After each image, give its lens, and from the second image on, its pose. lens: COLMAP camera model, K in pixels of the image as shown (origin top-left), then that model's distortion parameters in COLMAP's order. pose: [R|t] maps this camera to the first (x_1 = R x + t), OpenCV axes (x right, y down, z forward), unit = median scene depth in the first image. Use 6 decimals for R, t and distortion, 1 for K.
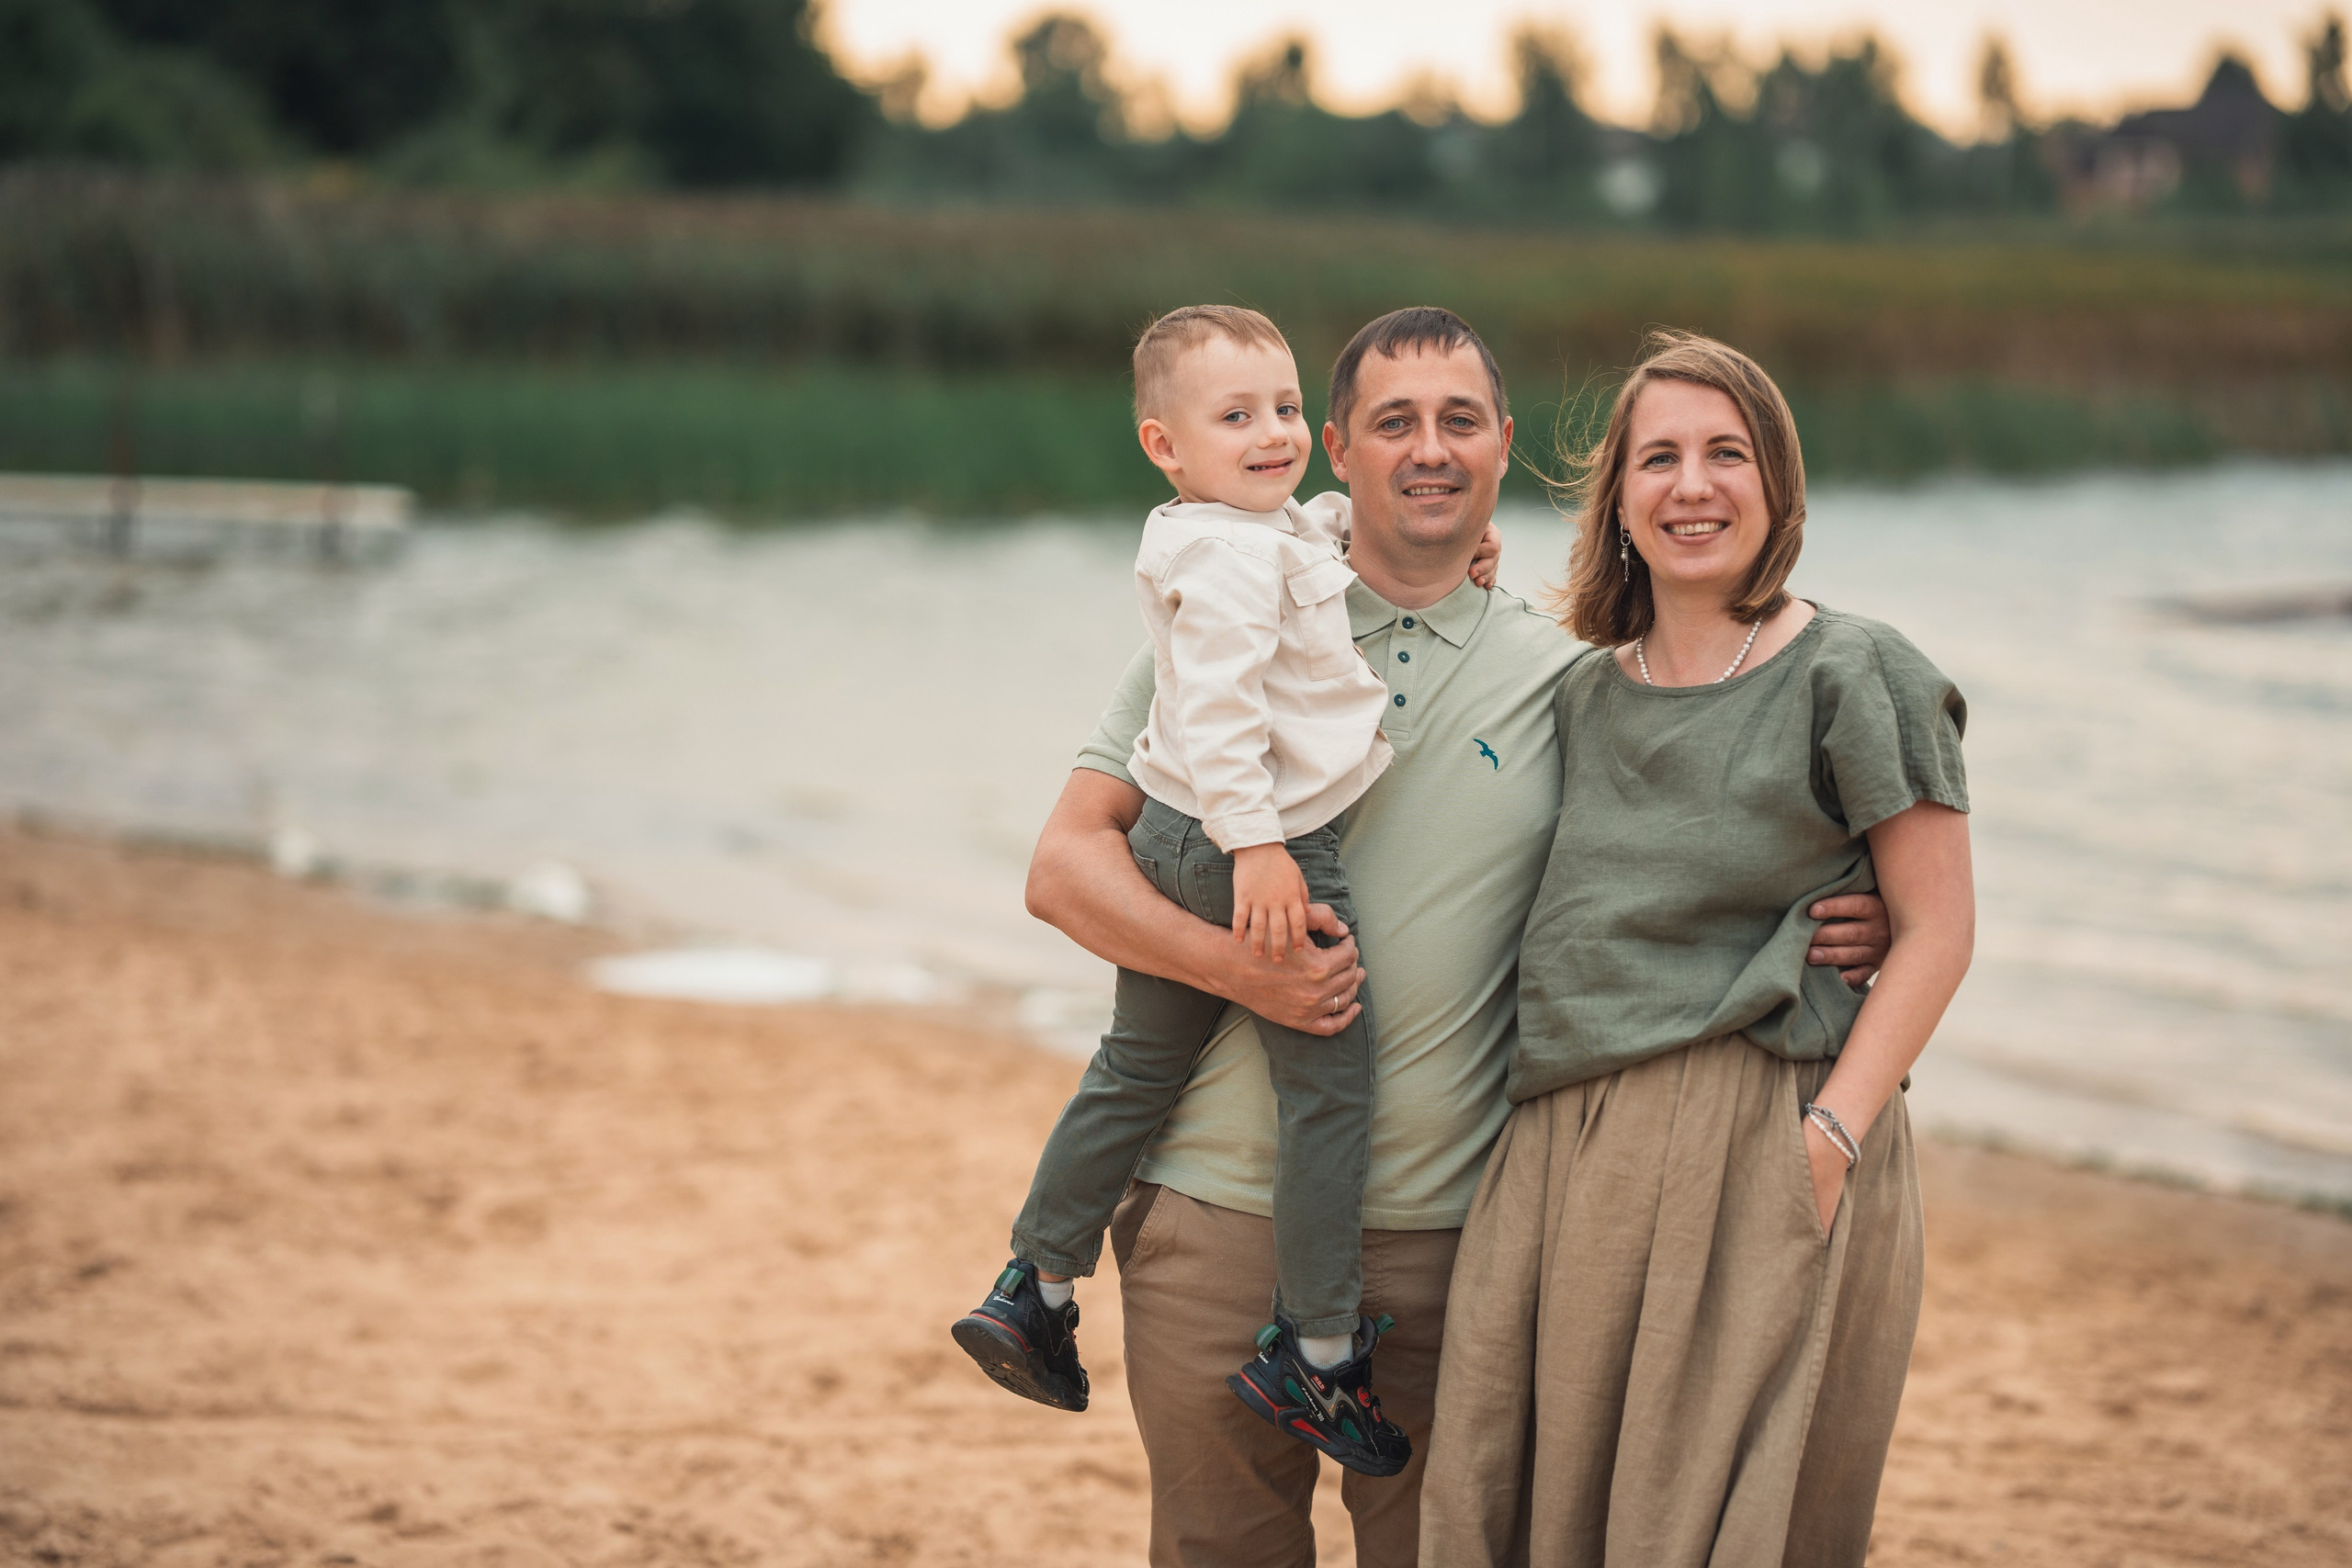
lens RADIAL K [[5769.1, 0, 1184.6], [0, 5769.1, 779.0], [0, 0, 1]] dist [1.021436, 0.000000]
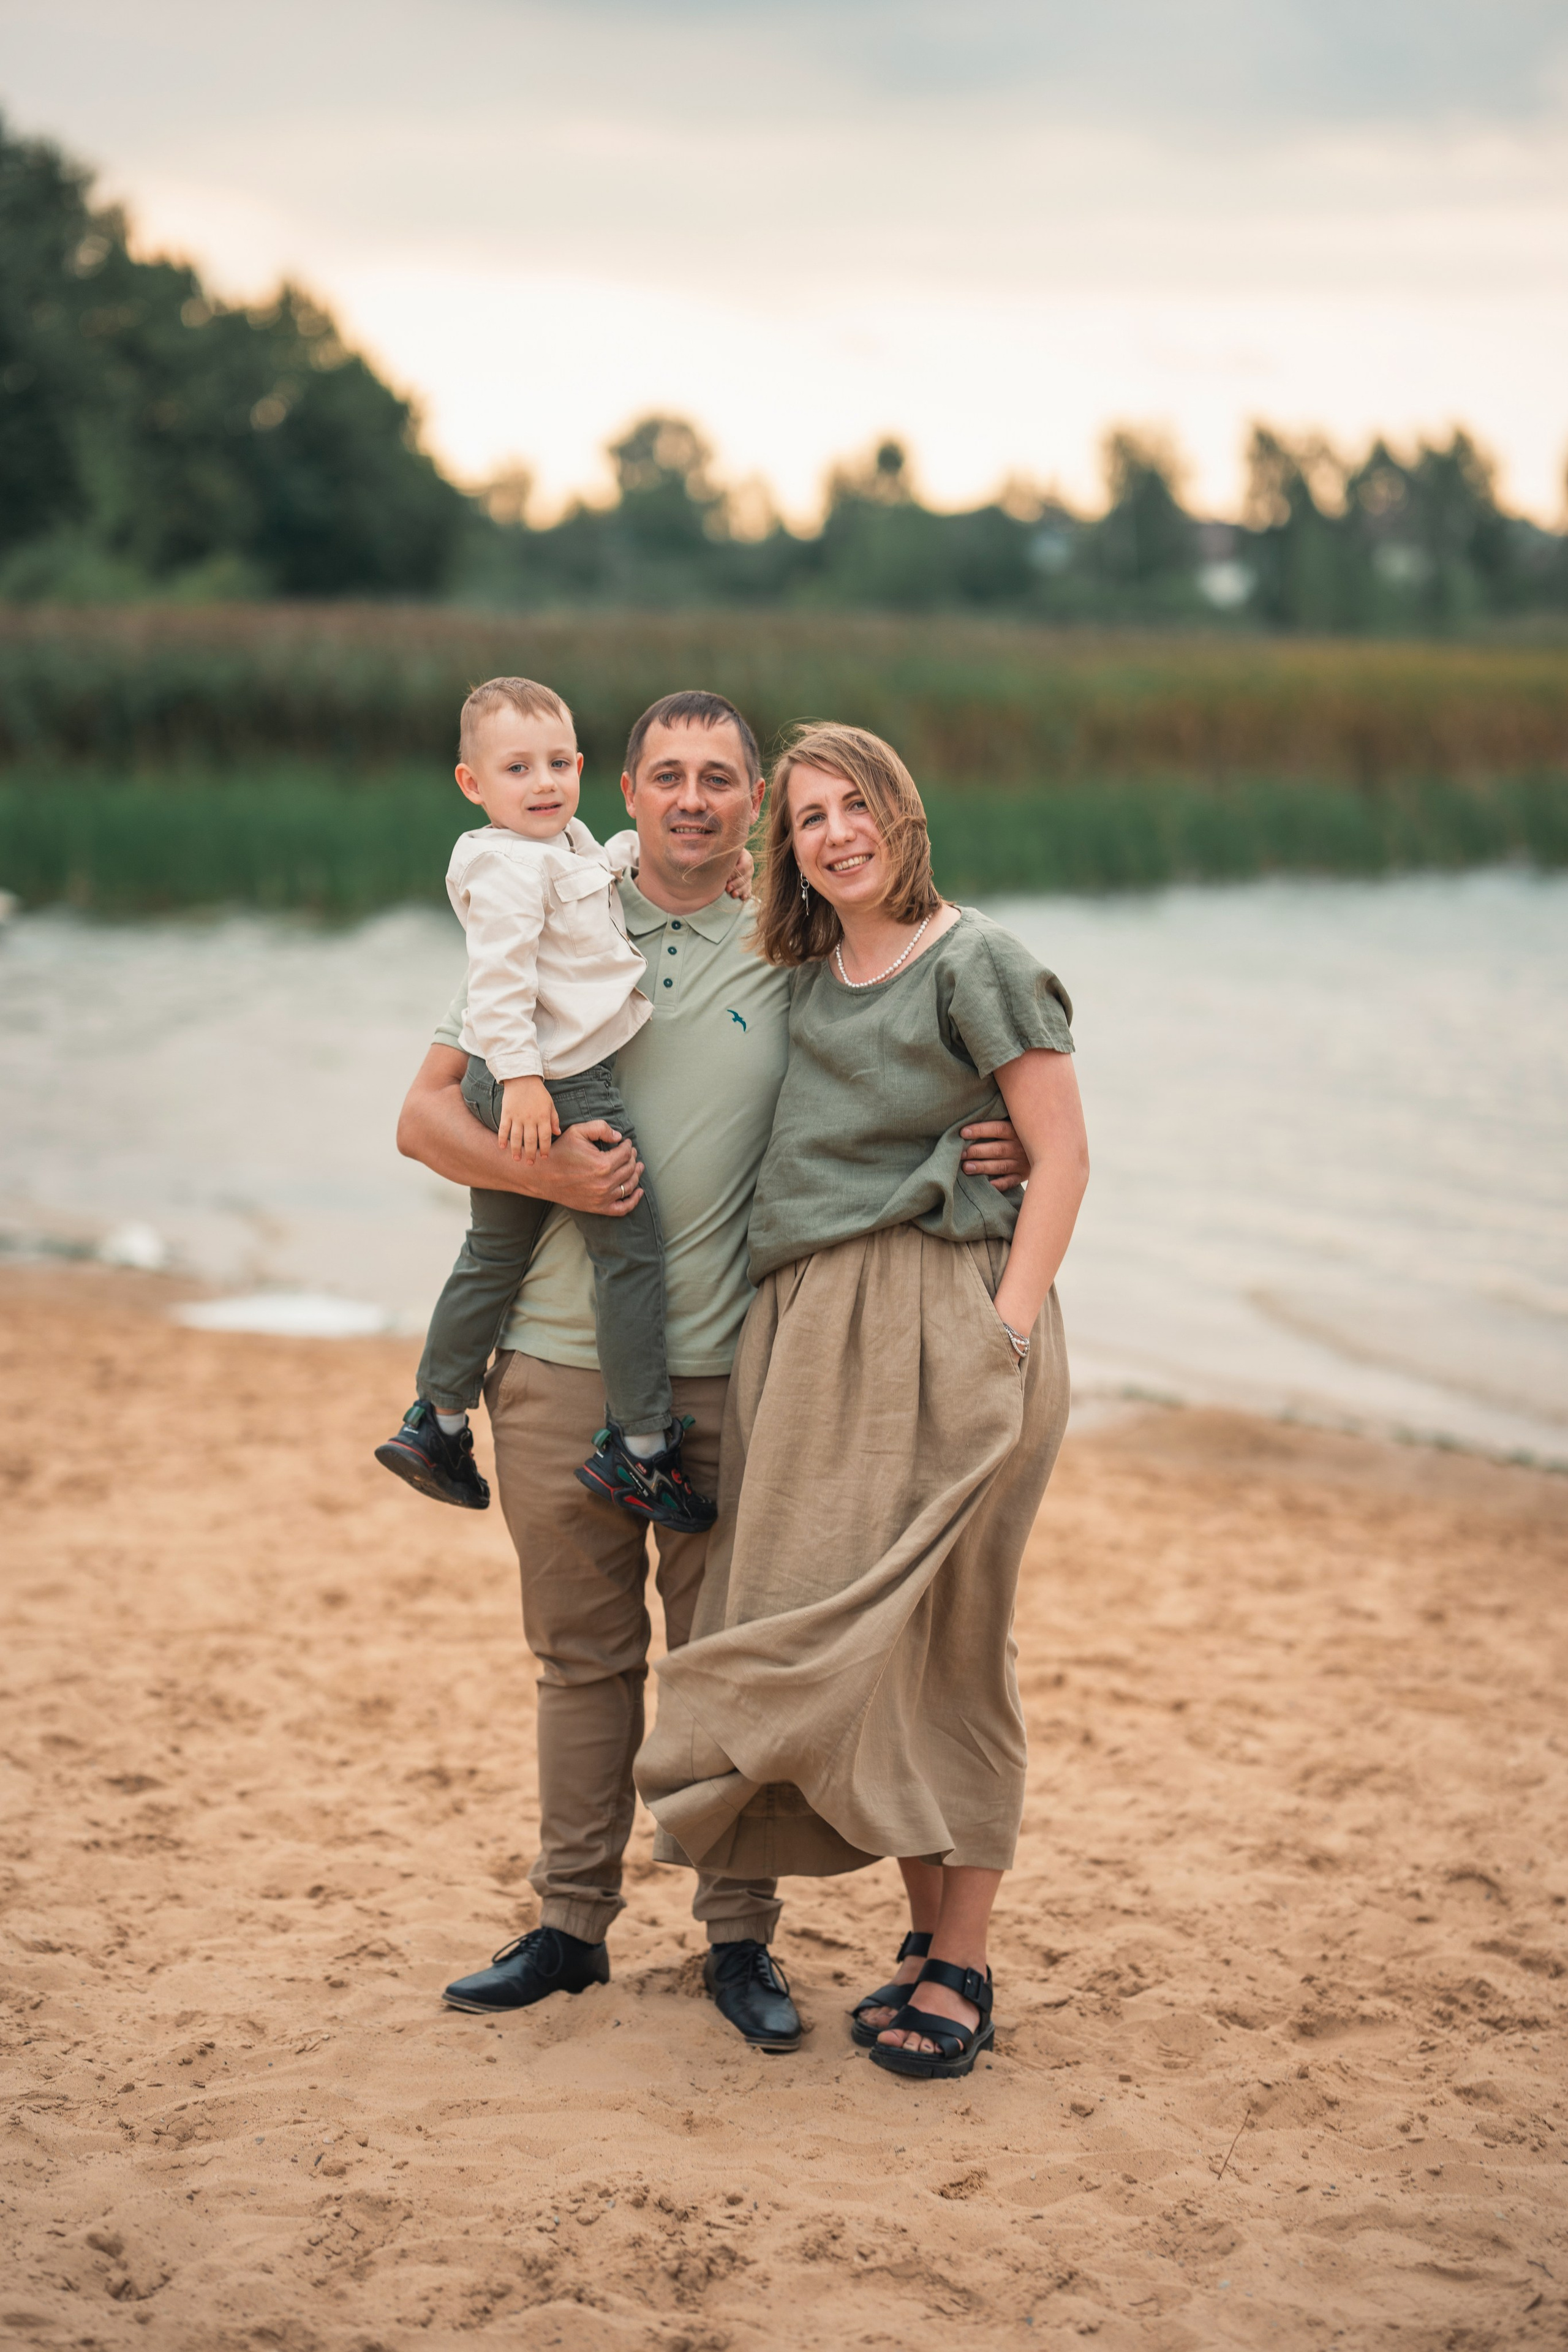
lens RADIAL K [[5769.7, 0, 784.6], [0, 5769.7, 1169.2], [0, 0, 1]] dist [1.021436, 0.000000]
pose [[0.999918, -0.012330, -0.003568, 0.037583], [0.012324, 0.999923, -0.001665, 0.018315], [0.003588, 0.001621, 0.999992, -0.203884]]
